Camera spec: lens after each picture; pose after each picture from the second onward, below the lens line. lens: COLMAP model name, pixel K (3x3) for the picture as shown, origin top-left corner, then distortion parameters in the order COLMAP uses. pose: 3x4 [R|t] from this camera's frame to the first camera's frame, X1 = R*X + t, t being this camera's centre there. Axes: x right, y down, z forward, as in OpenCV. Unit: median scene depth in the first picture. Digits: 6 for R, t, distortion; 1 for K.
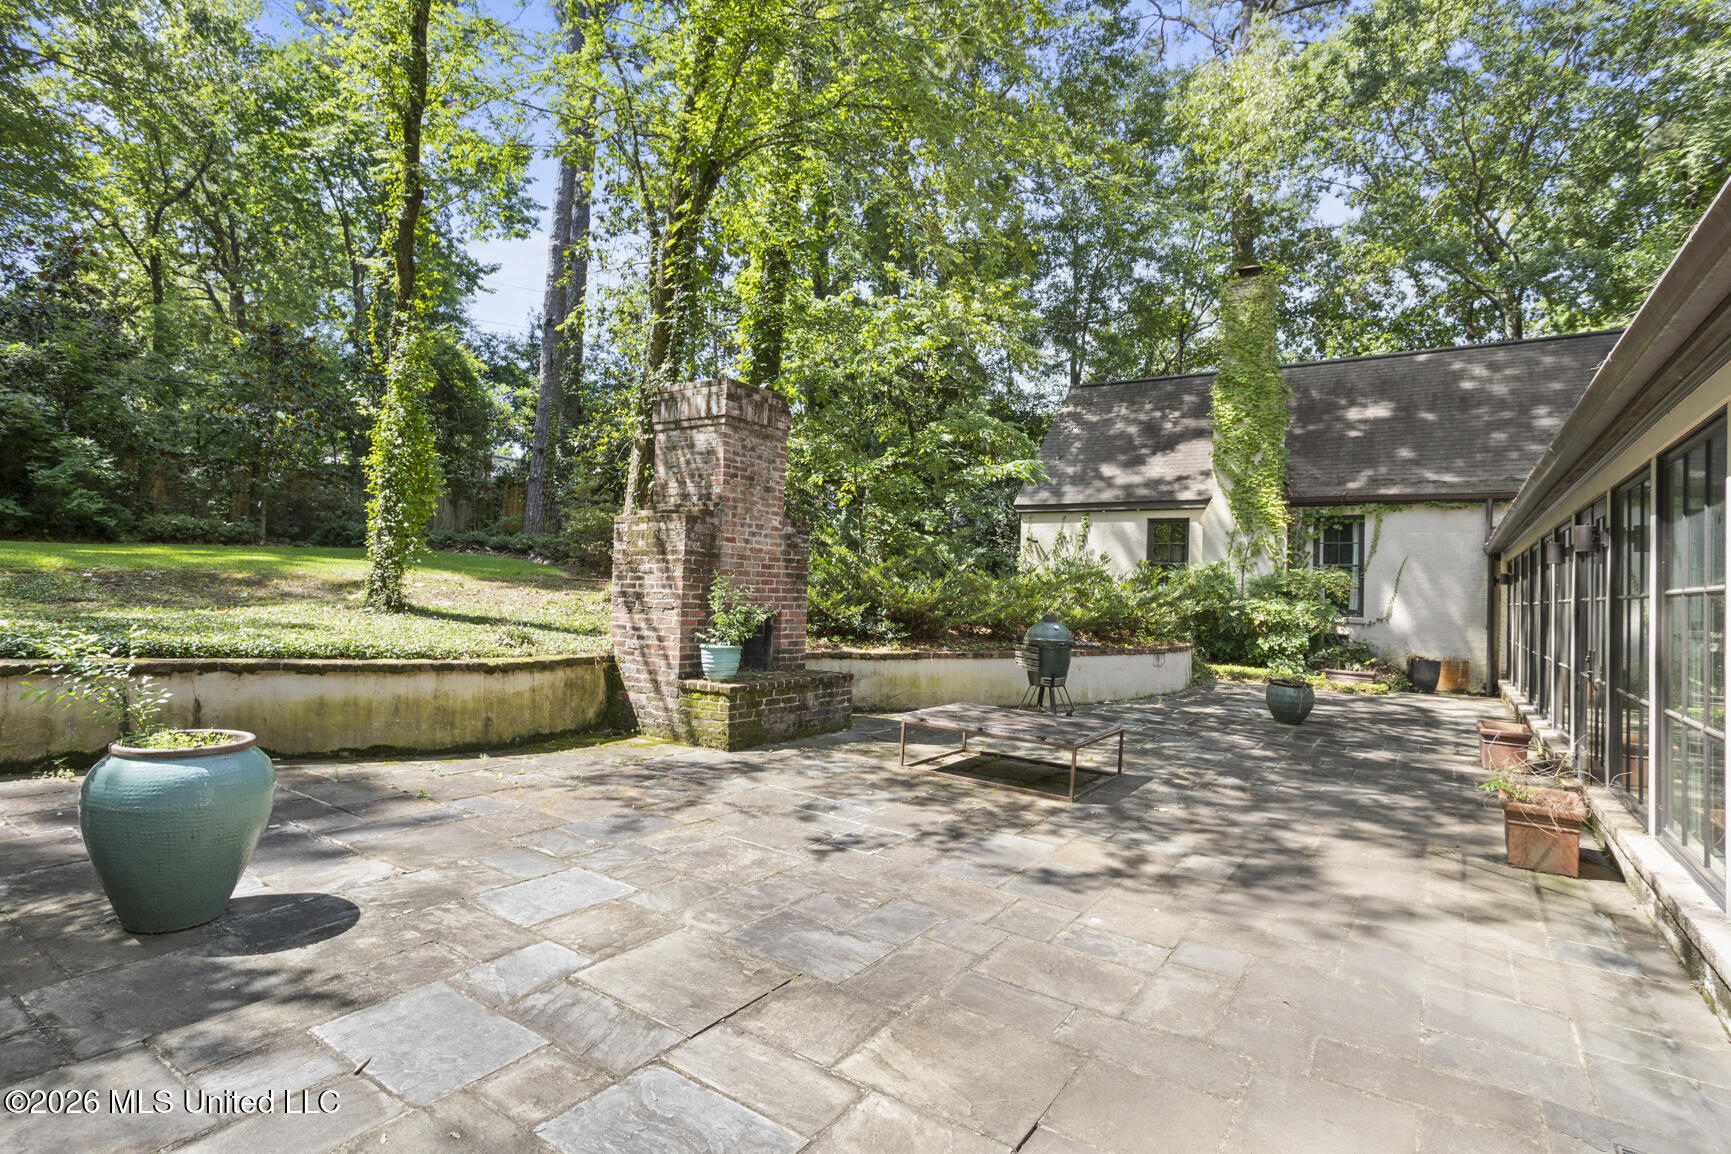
lens RADIAL K [[852.9, 0, 854.9], [0, 852.9, 582.4], [0, 0, 1]] dist [-0.063933, 0.041142]
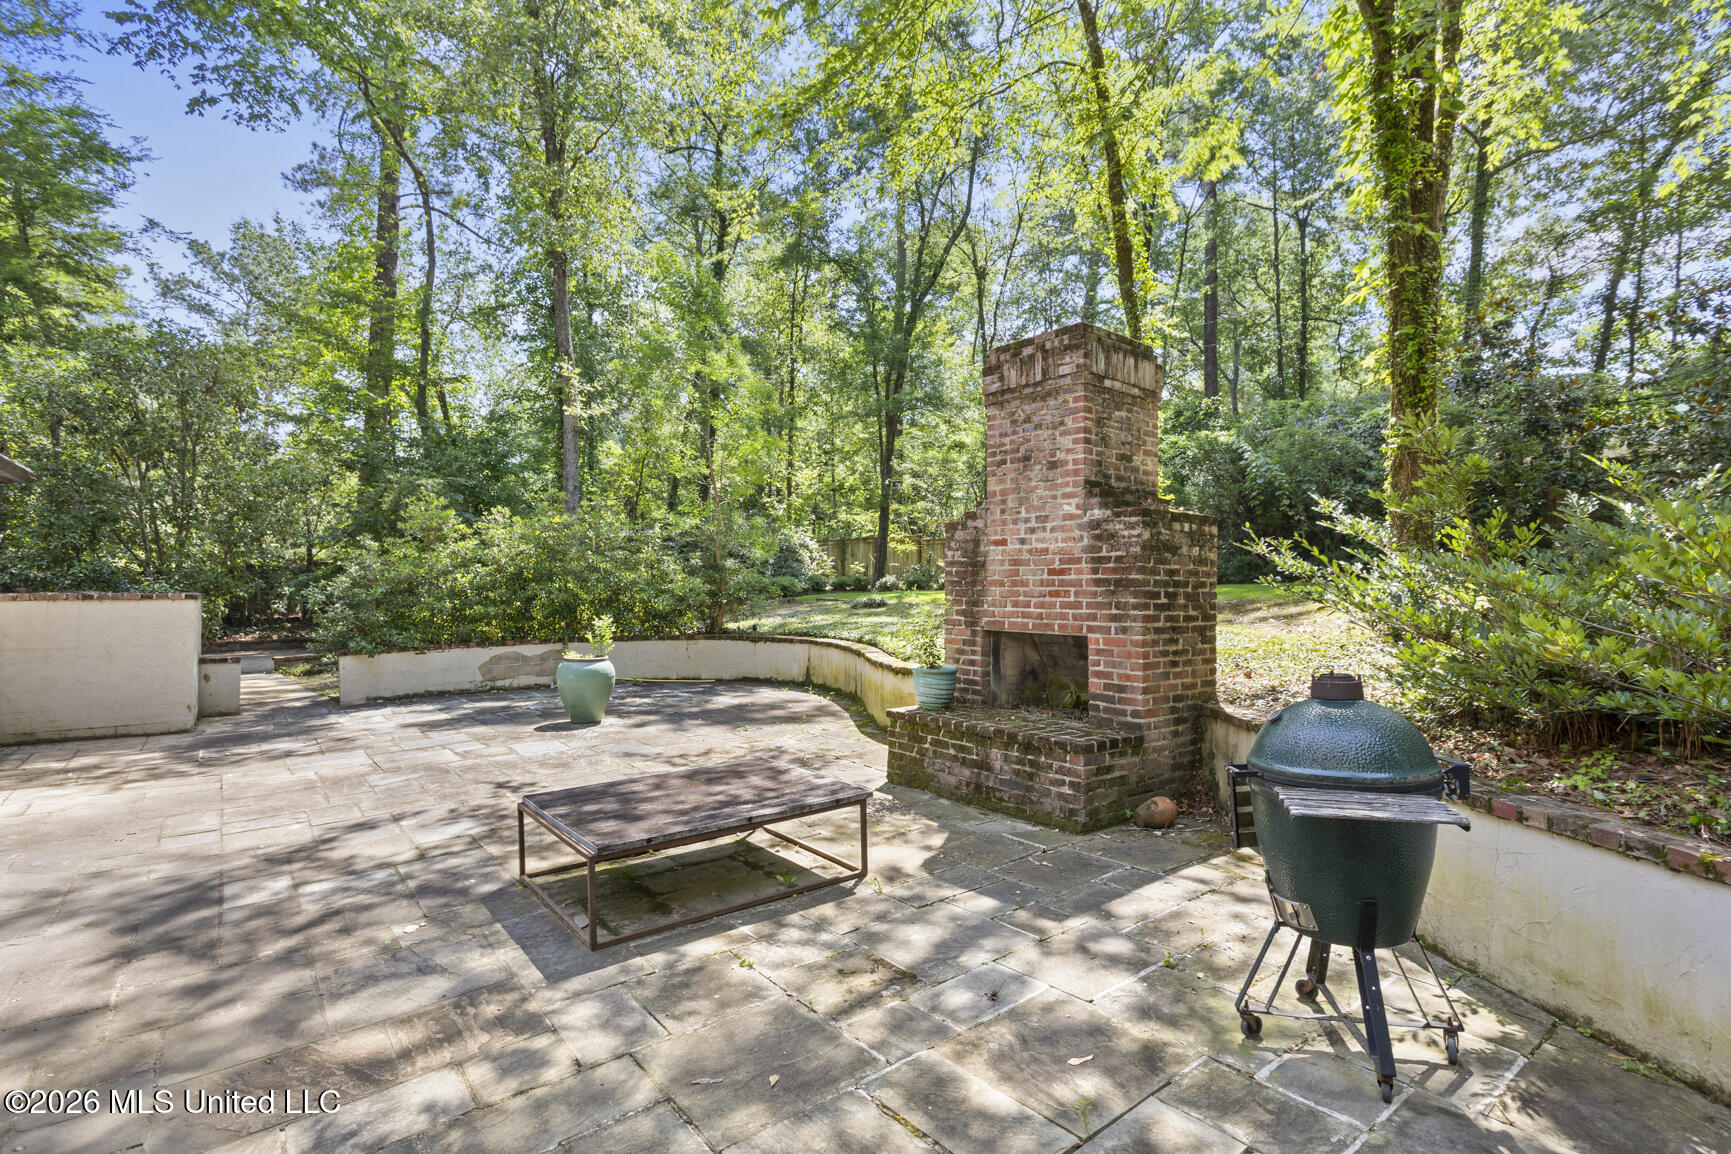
lens RADIAL K [[852.9, 0, 854.9], [0, 852.9, 582.4], [0, 0, 1]] dist [-0.063933, 0.041142]
pose [[-0.255168, -0.051355, -0.965532, 0.647148], [-0.004883, 0.998644, -0.051826, 0.028783], [0.966884, -0.008509, -0.255073, 1.048618]]
